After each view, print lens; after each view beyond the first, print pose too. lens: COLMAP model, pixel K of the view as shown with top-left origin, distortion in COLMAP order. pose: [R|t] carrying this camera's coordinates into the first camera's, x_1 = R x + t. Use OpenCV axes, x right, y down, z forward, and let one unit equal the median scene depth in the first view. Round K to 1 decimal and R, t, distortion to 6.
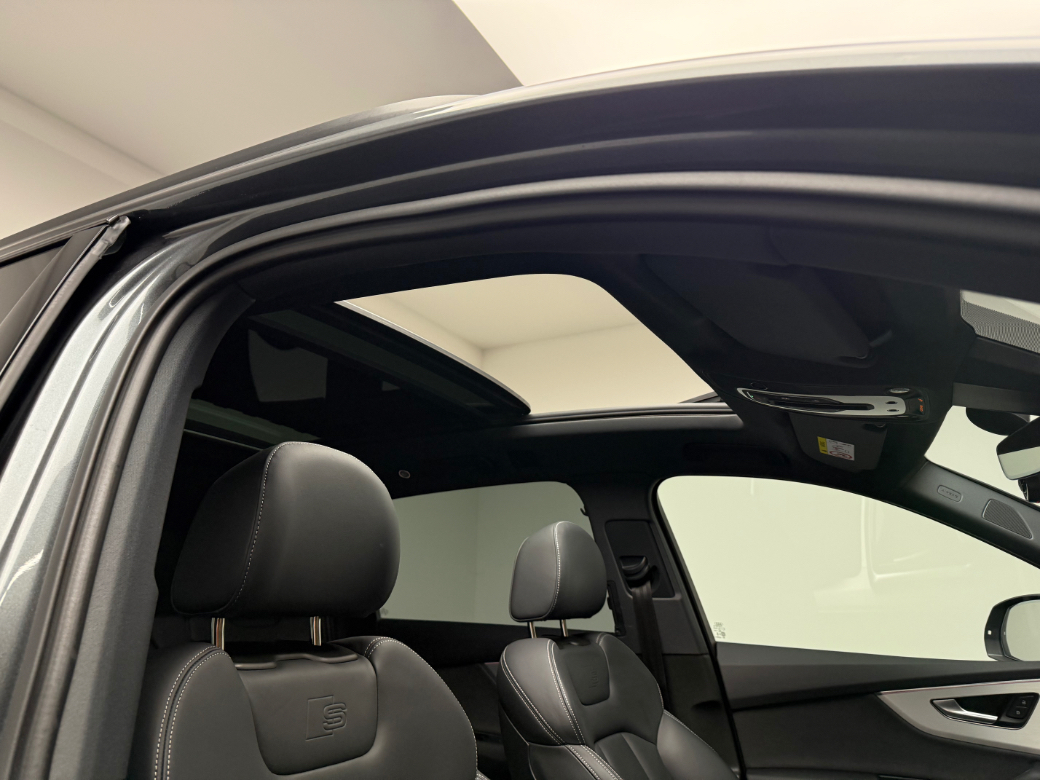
lens RADIAL K [[733.7, 0, 514.4], [0, 733.7, 396.0], [0, 0, 1]] dist [0.050827, -0.076250]
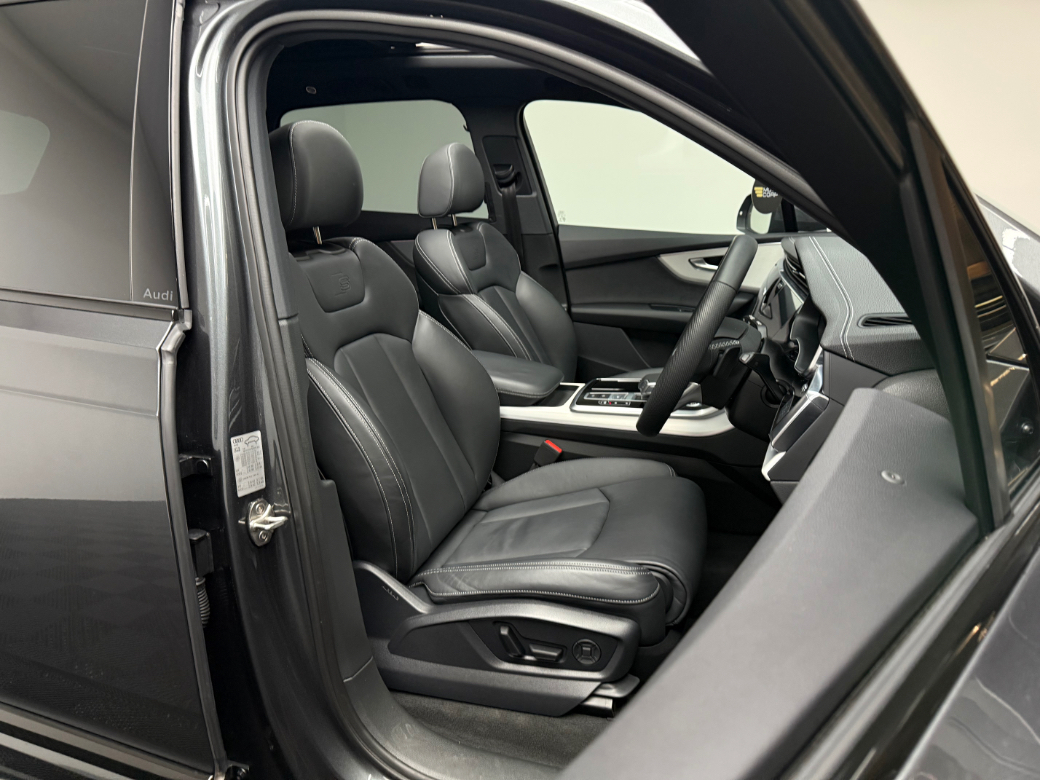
lens RADIAL K [[733.7, 0, 514.4], [0, 733.7, 396.0], [0, 0, 1]] dist [0.050827, -0.076250]
pose [[0.982051, -0.065128, 0.177014, -0.085542], [-0.041131, 0.841962, 0.537967, -0.153031], [-0.184076, -0.535591, 0.824171, -0.338792]]
